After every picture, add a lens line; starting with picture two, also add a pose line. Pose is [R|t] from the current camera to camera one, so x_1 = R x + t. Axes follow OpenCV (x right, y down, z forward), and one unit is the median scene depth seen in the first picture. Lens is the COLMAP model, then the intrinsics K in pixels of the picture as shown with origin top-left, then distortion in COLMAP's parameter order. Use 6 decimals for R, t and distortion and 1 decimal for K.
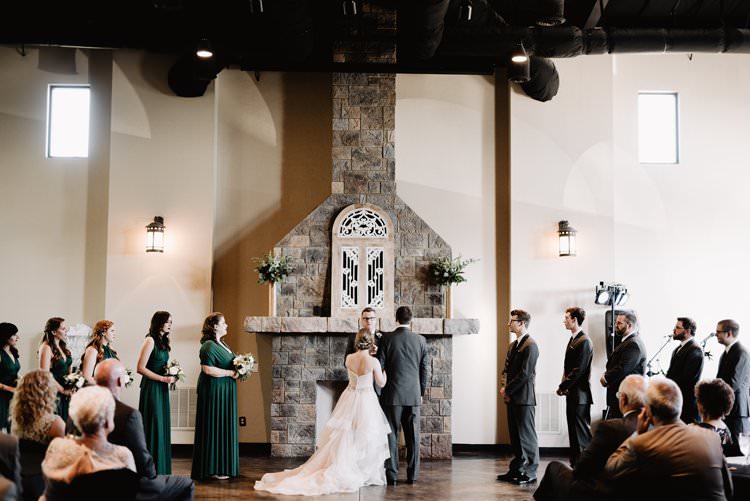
lens RADIAL K [[1099.1, 0, 379.0], [0, 1099.1, 250.1], [0, 0, 1]] dist [0.019032, 0.000000]
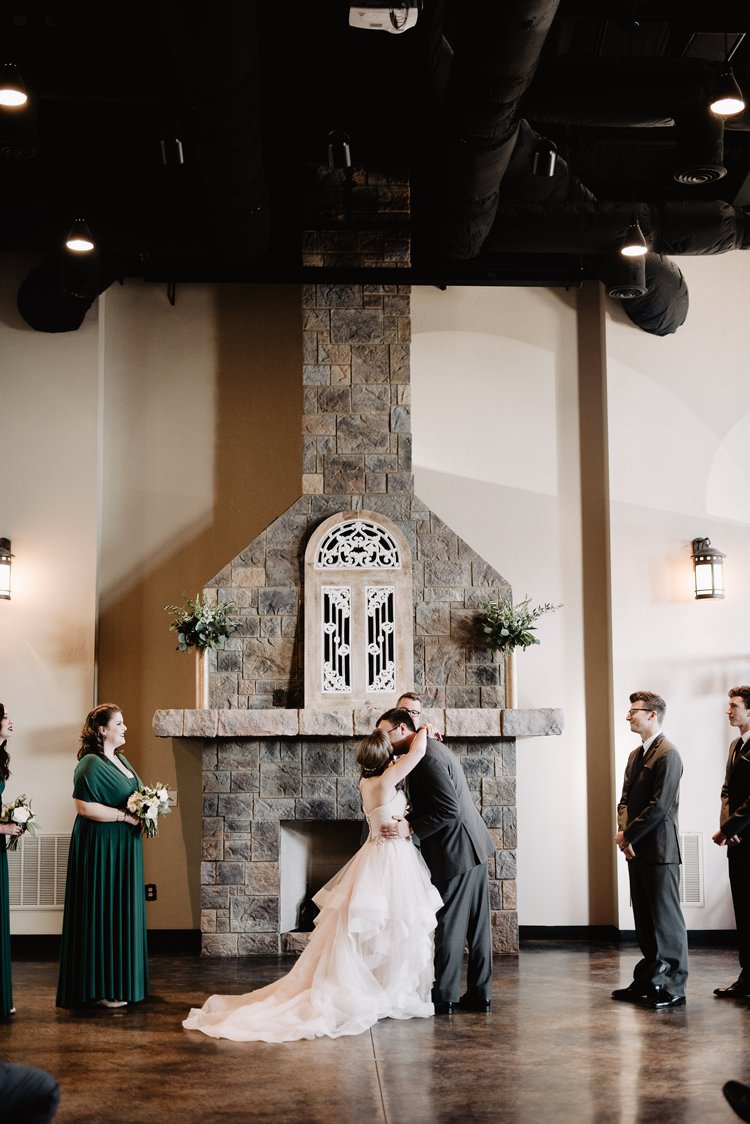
lens RADIAL K [[1647.2, 0, 376.6], [0, 1647.2, 559.0], [0, 0, 1]] dist [0.019032, 0.000000]
pose [[0.999779, -0.010225, 0.018388, -0.020855], [0.010744, 0.999539, -0.028381, 0.007664], [-0.018090, 0.028572, 0.999428, 0.137363]]
